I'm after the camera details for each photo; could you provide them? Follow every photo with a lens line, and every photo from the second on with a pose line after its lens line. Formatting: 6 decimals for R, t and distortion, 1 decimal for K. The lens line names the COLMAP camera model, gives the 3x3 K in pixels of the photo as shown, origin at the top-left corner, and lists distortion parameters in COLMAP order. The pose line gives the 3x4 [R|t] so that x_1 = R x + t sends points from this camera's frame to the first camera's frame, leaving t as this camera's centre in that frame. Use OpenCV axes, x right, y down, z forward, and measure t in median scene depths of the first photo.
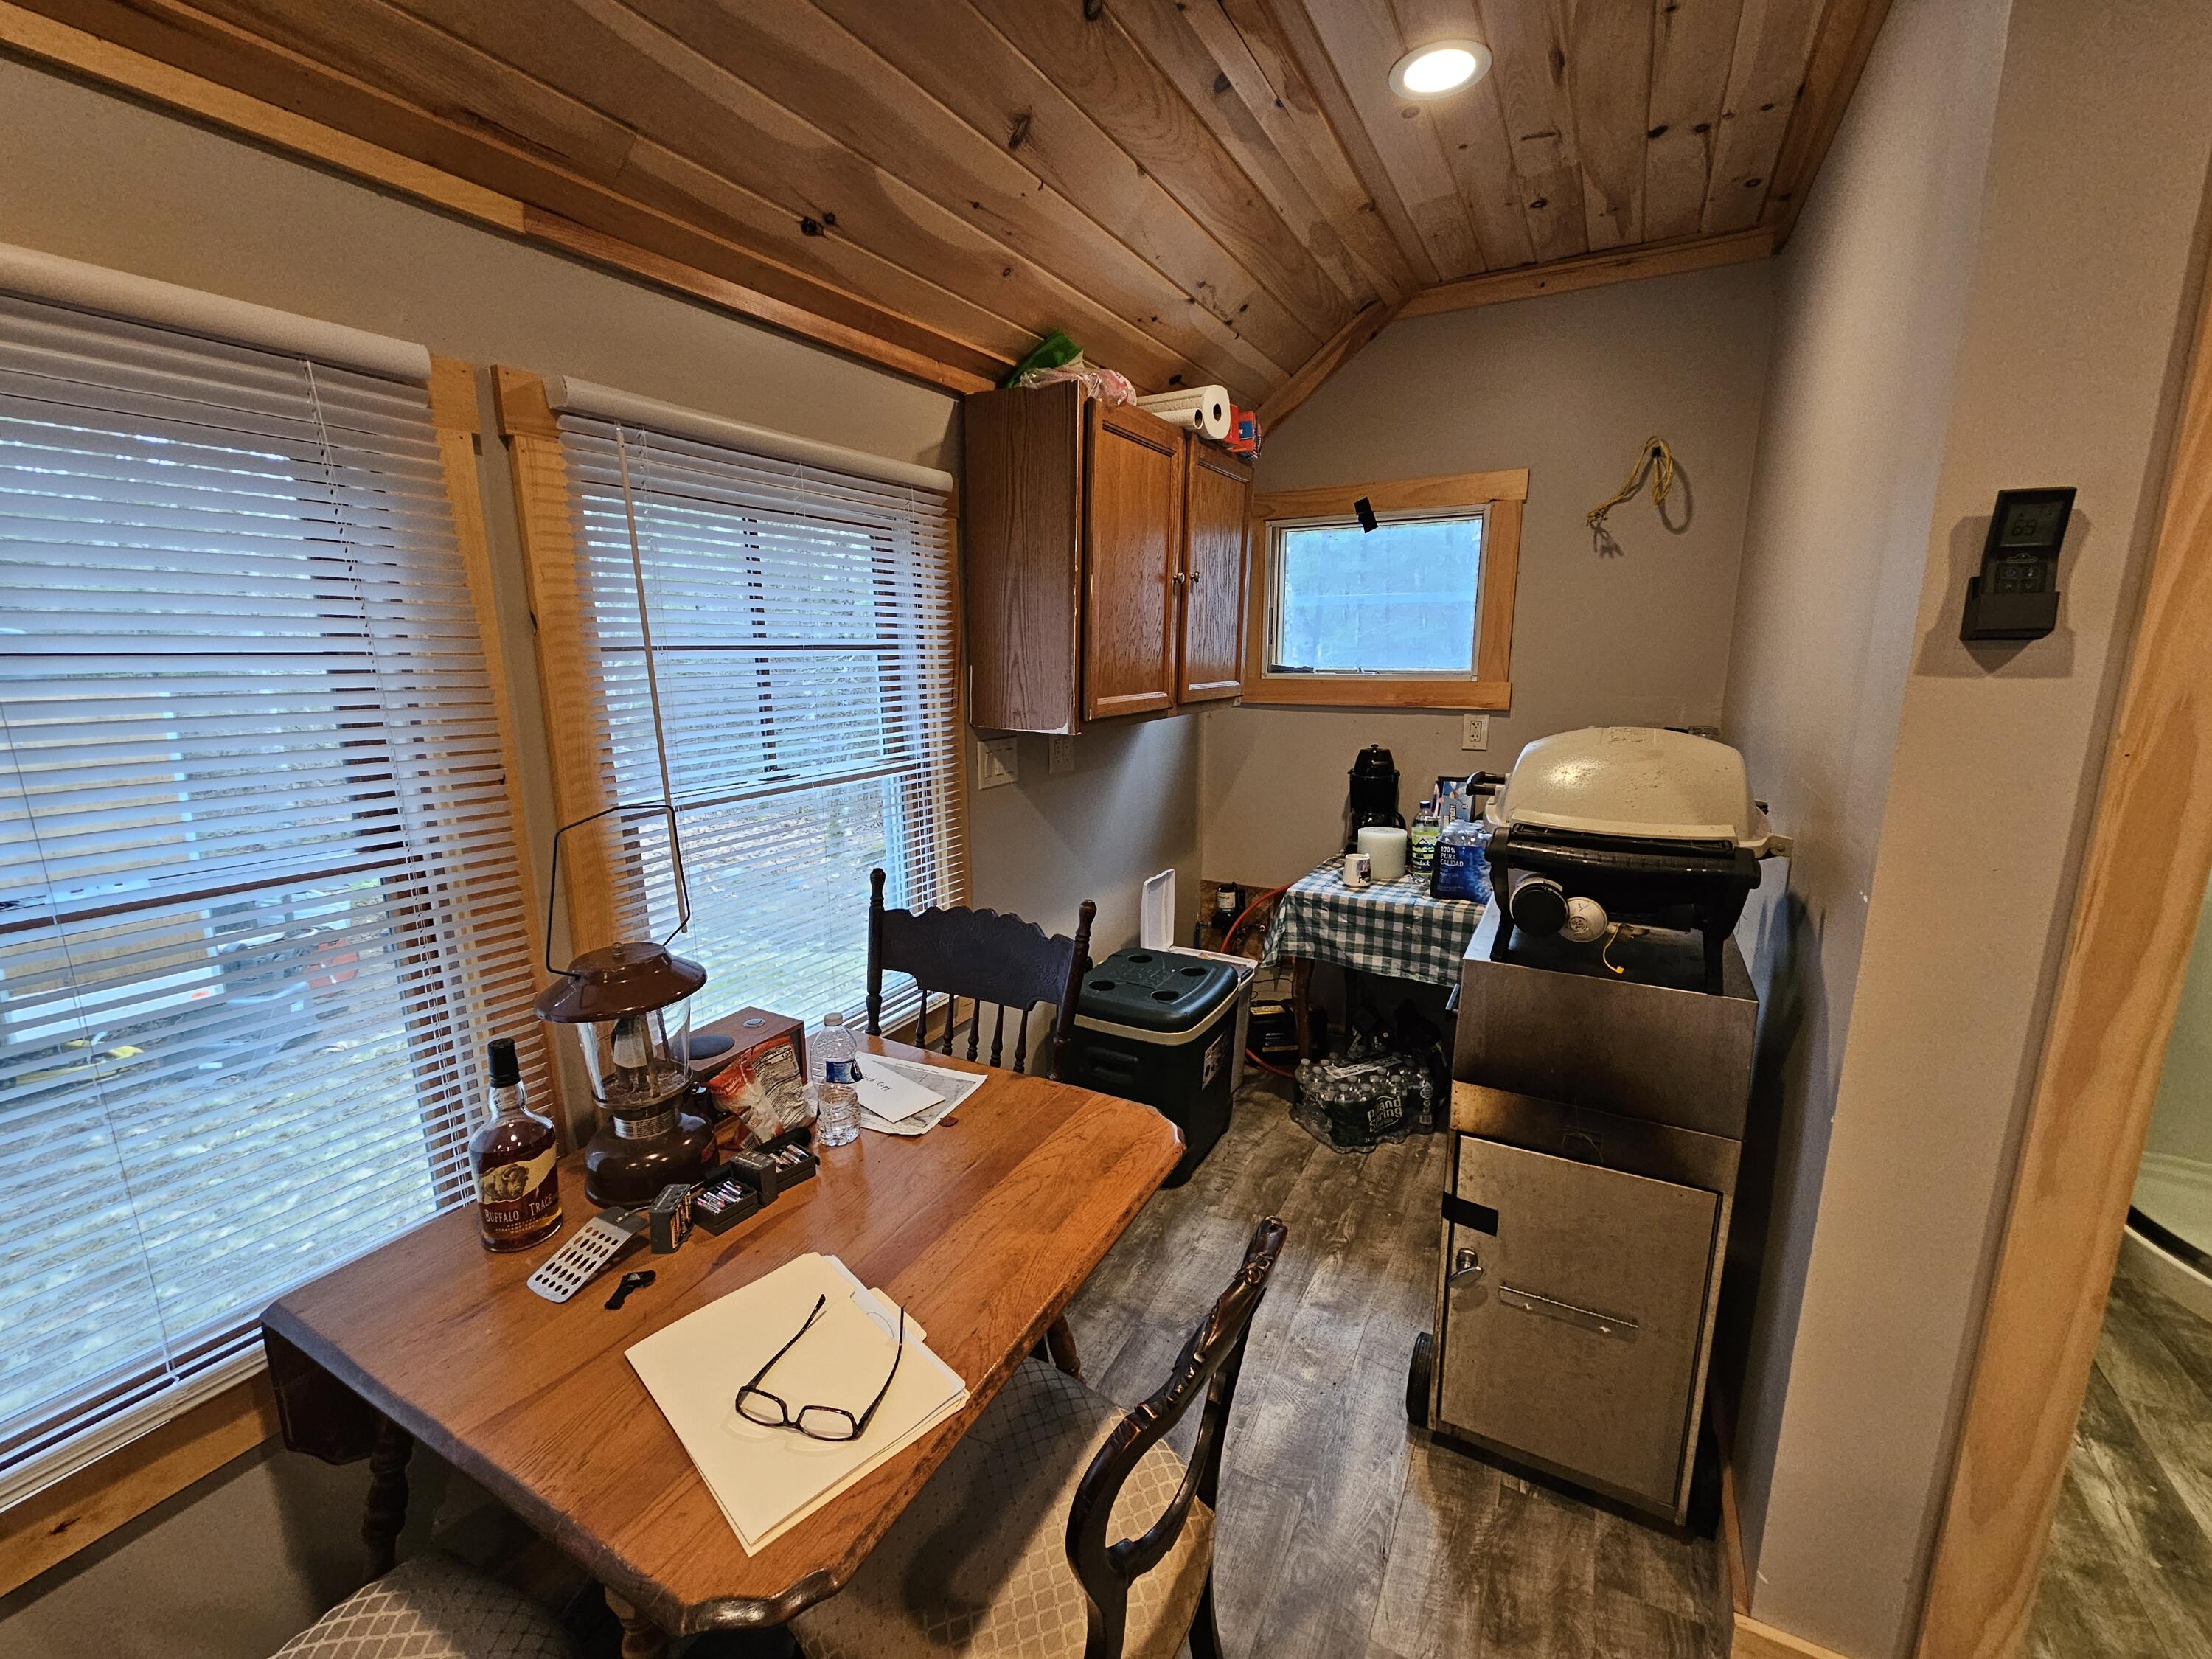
lens RADIAL K [[901.7, 0, 1104.8], [0, 901.7, 830.9], [0, 0, 1]] dist [-0.001284, -0.000518]
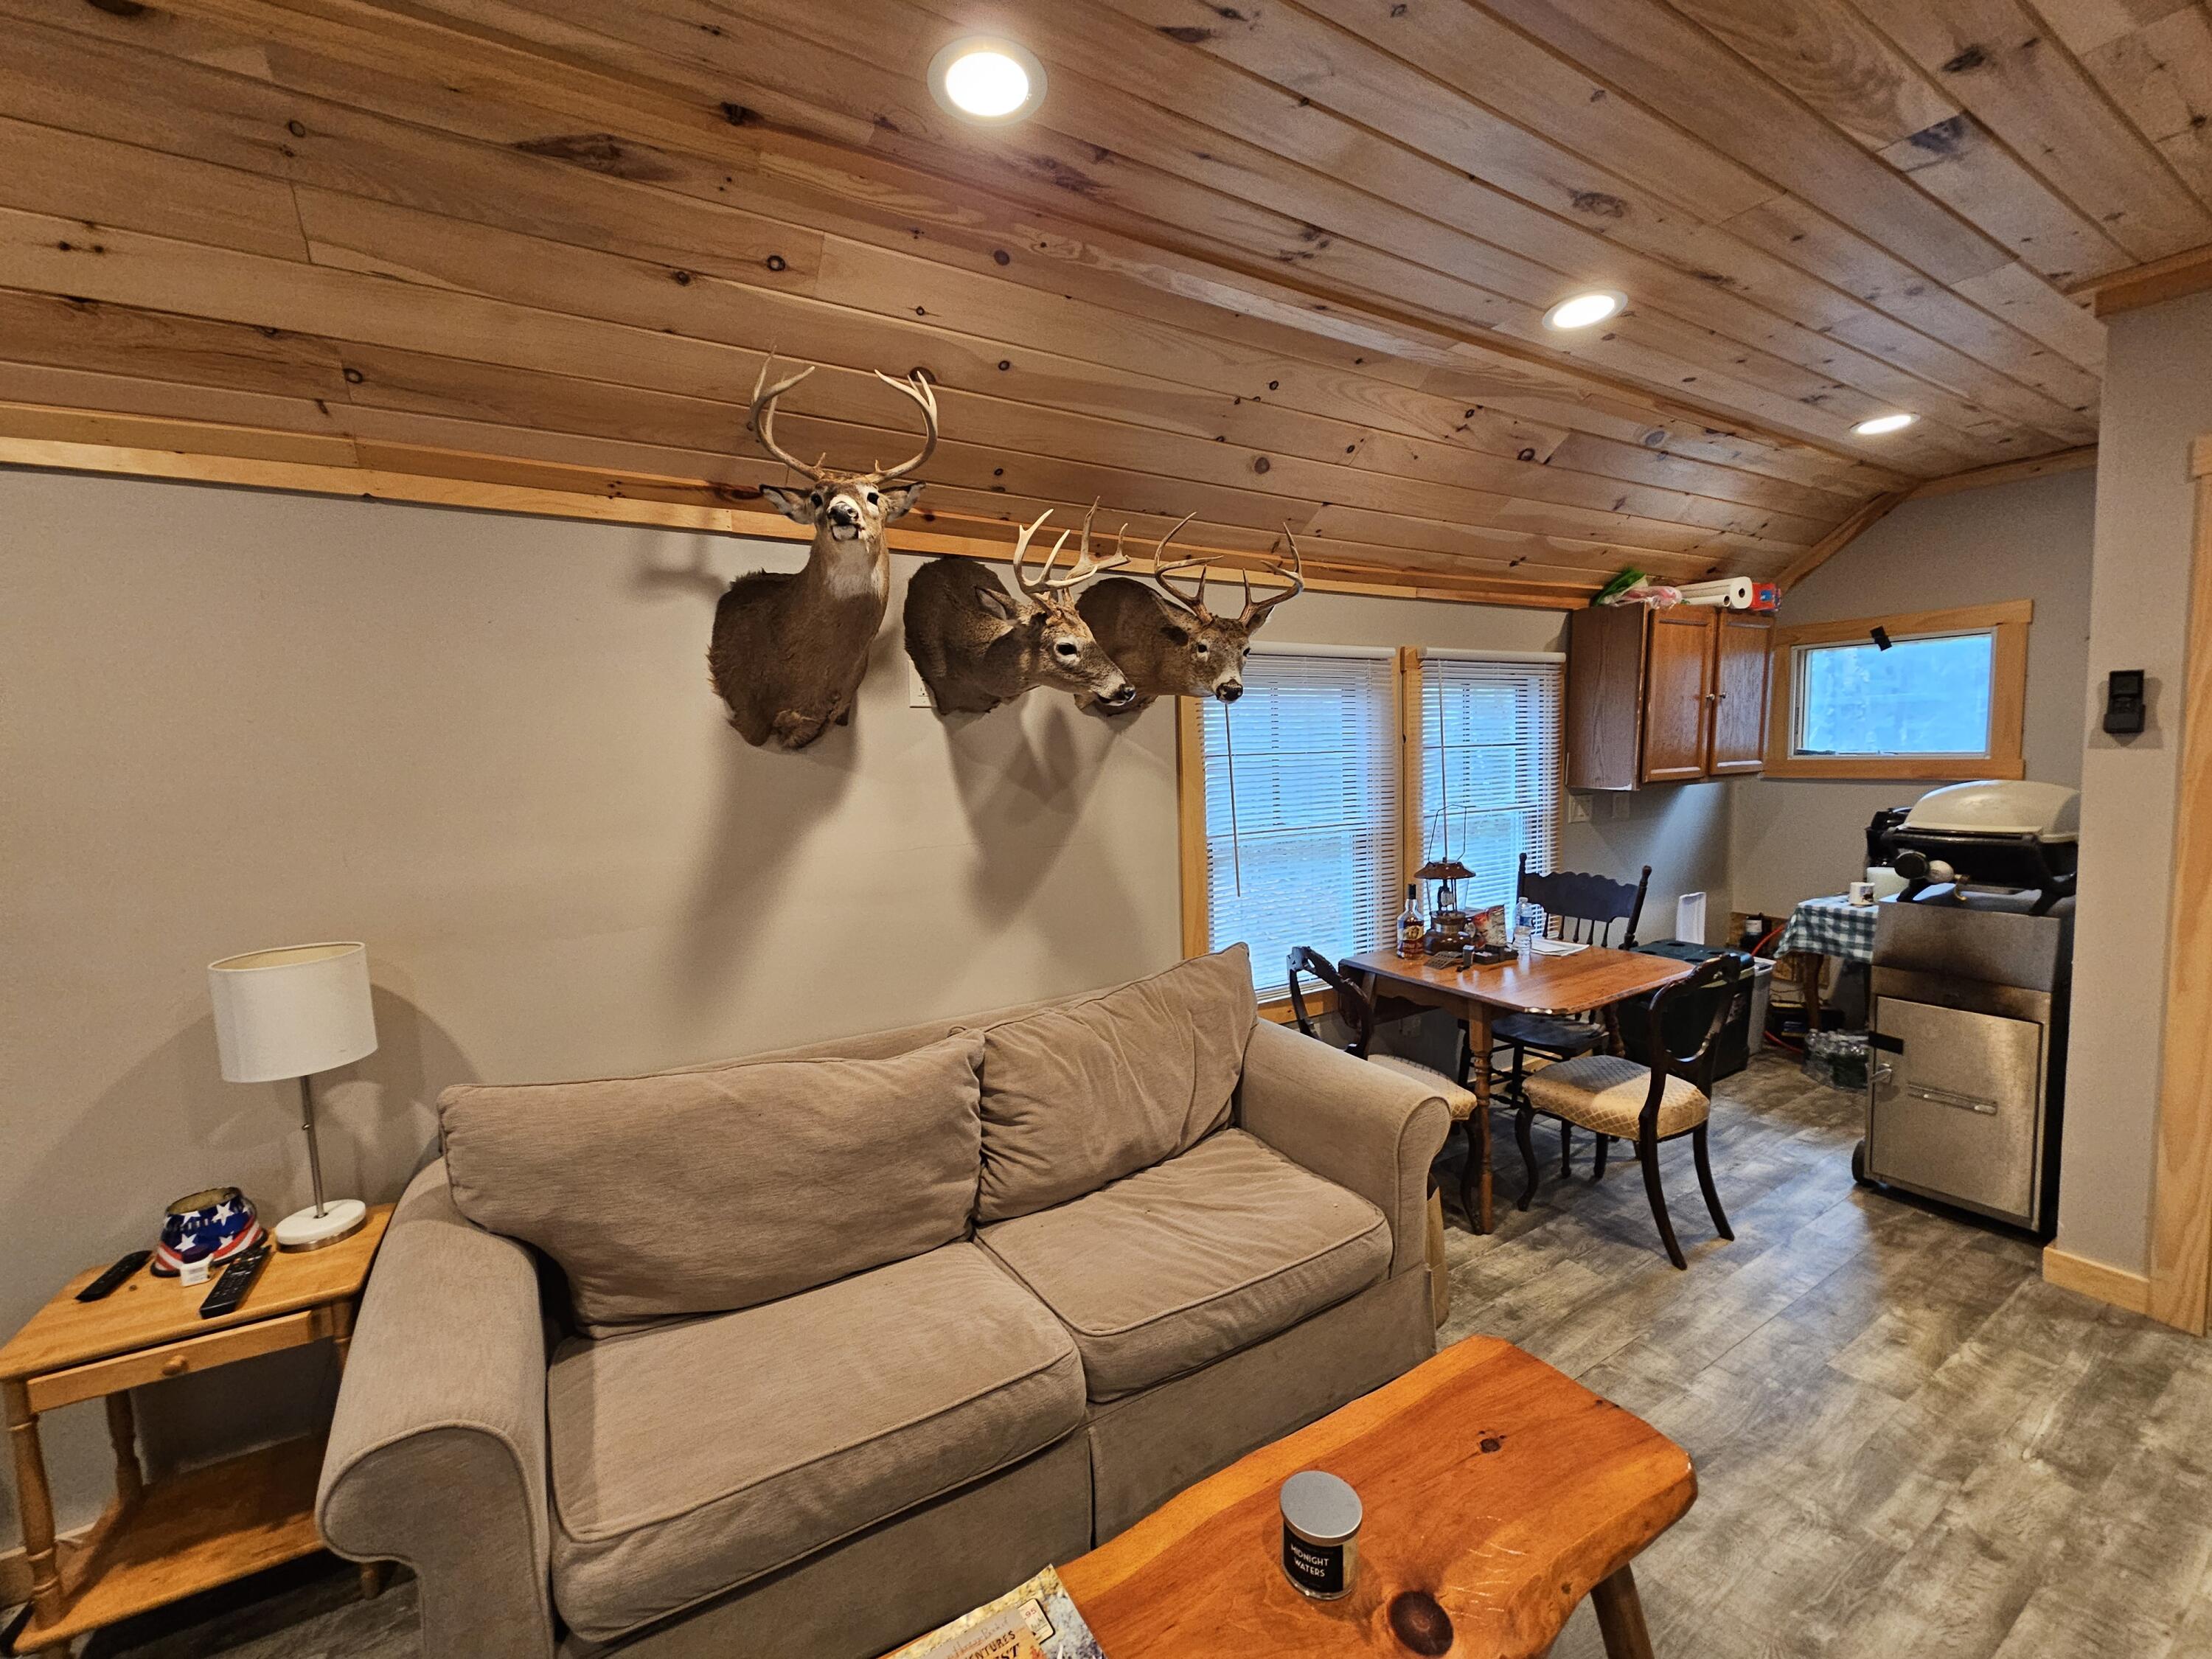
lens RADIAL K [[901.7, 0, 1101.8], [0, 901.7, 828.2], [0, 0, 1]] dist [-0.001284, -0.000518]
pose [[0.862480, 0.026110, -0.505417, -0.039857], [-0.077723, 0.993655, -0.081298, 0.187622], [0.500088, 0.109401, 0.859037, -1.008245]]
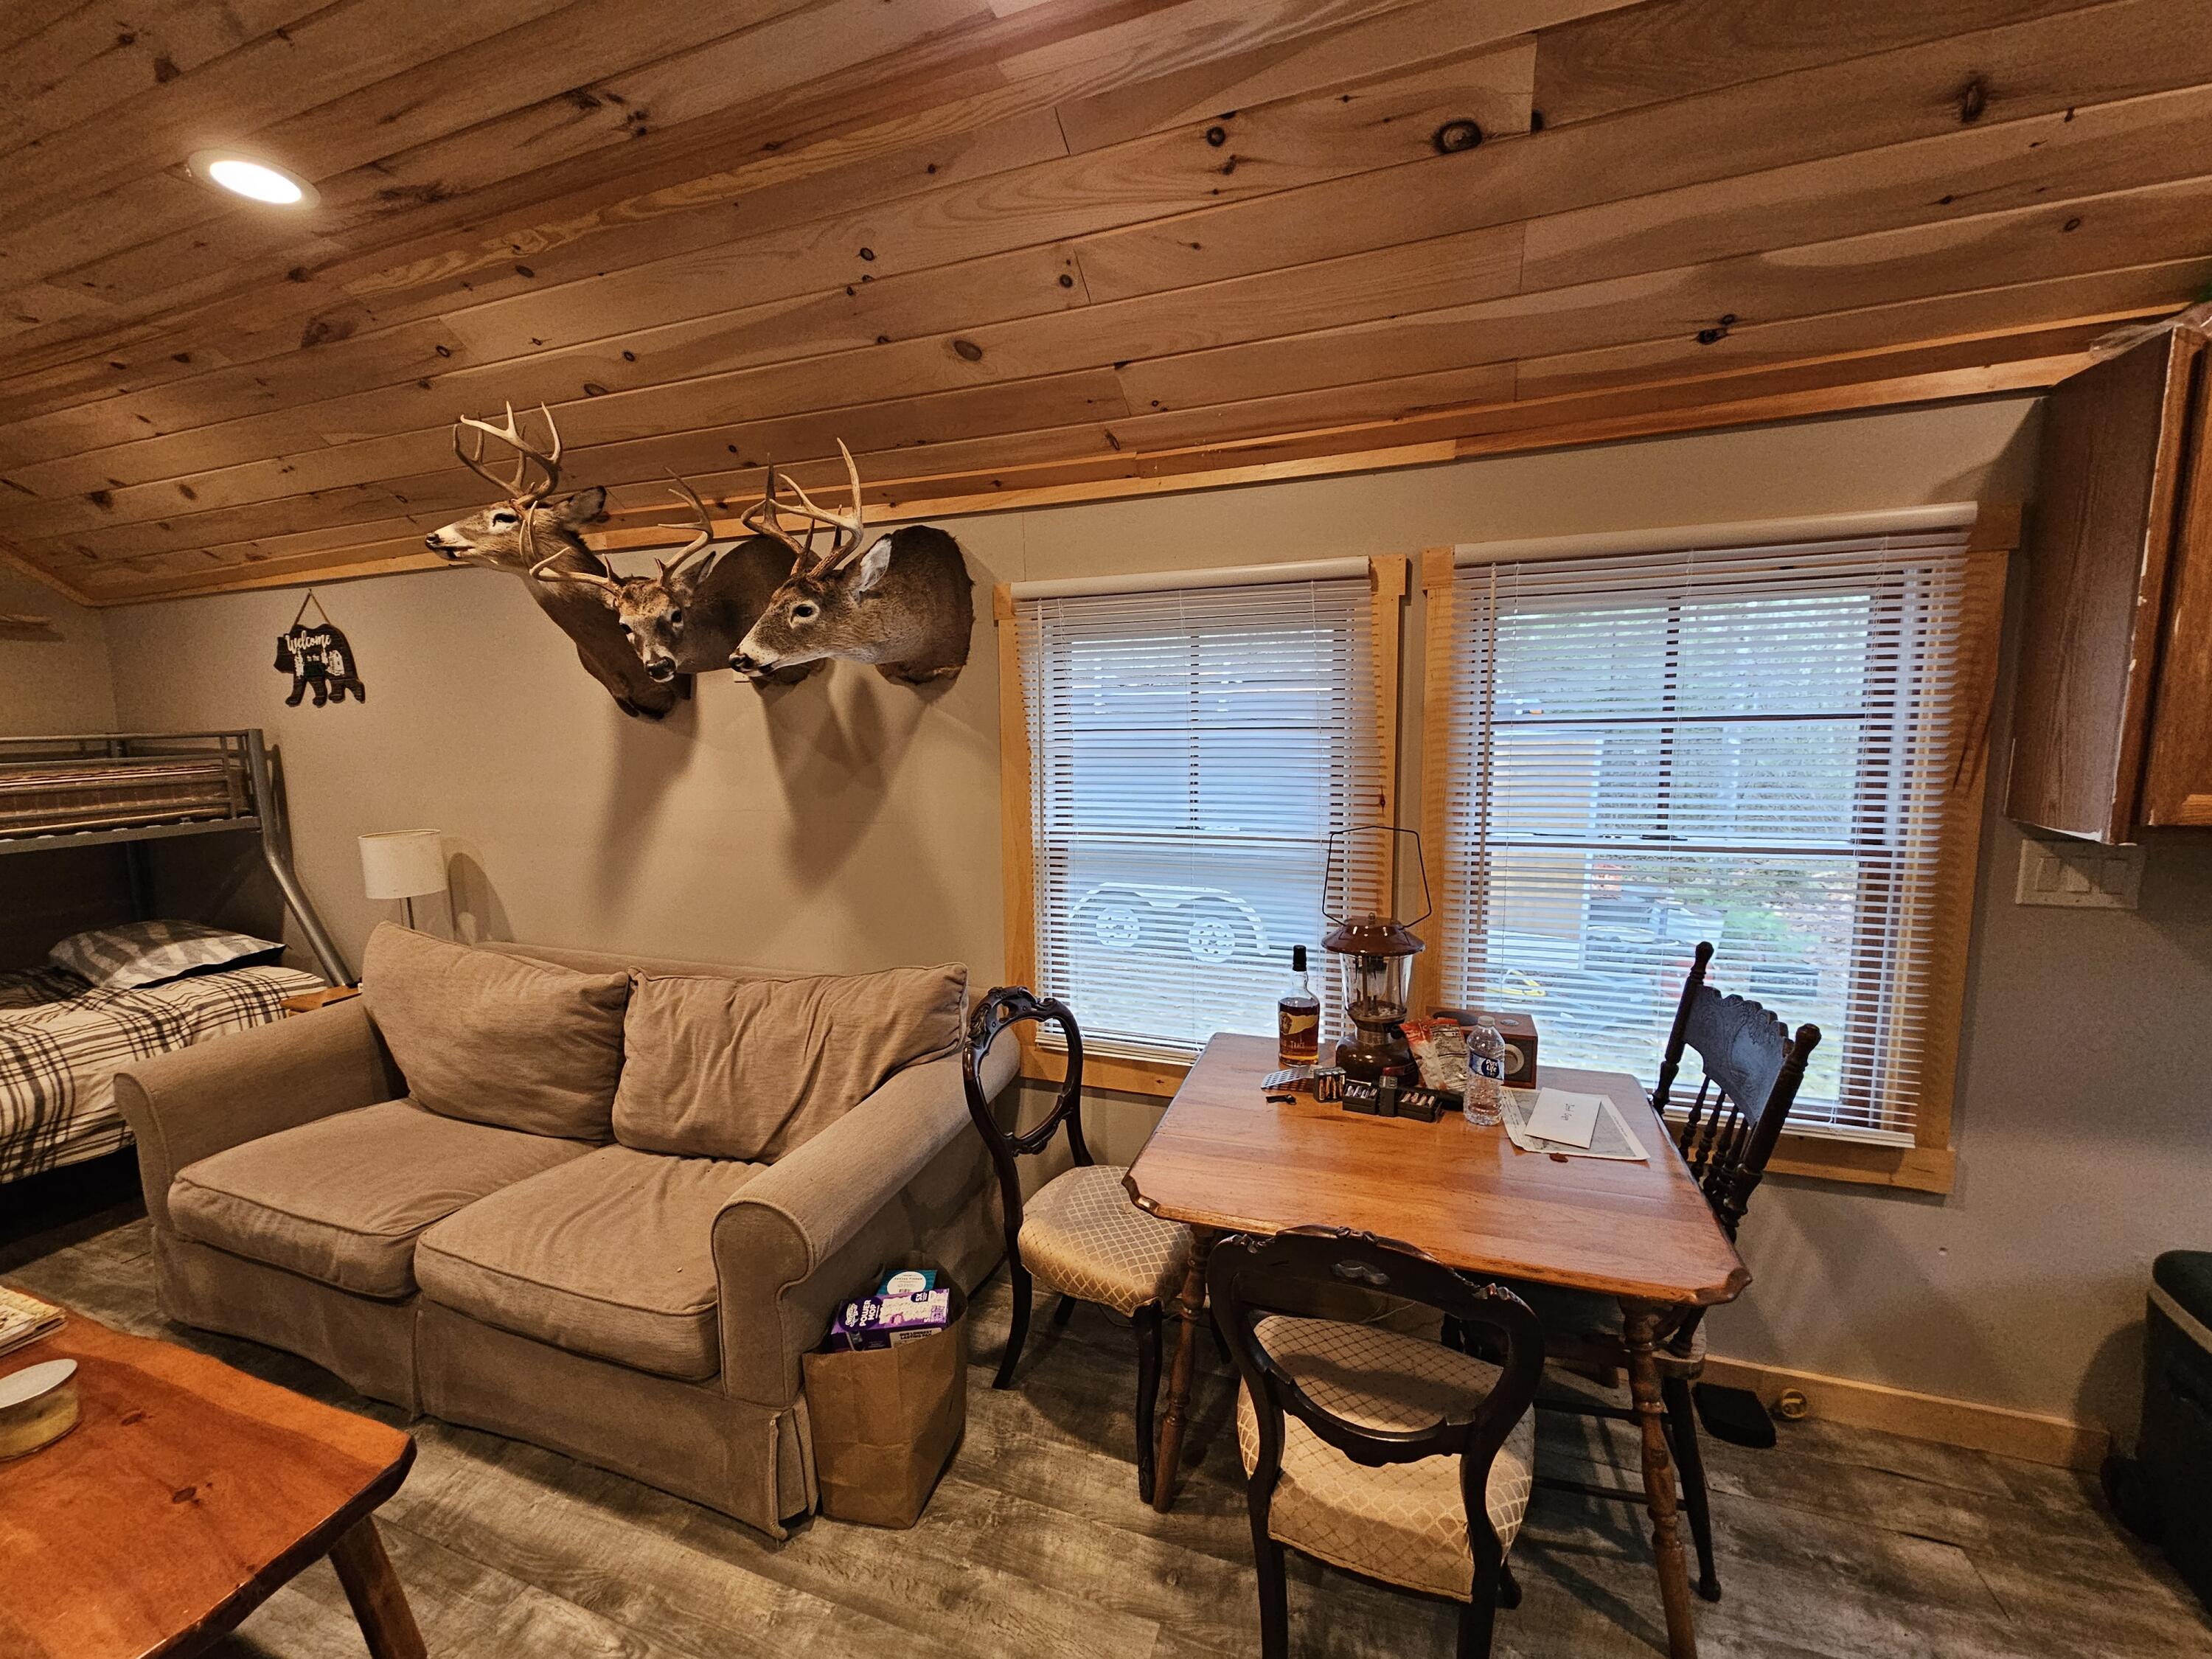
lens RADIAL K [[901.7, 0, 1096.5], [0, 901.7, 828.9], [0, 0, 1]] dist [-0.001284, -0.000518]
pose [[0.144164, 0.129337, -0.981065, 0.501972], [-0.174428, 0.979219, 0.103462, -0.054132], [0.974059, 0.156210, 0.163728, 0.143439]]
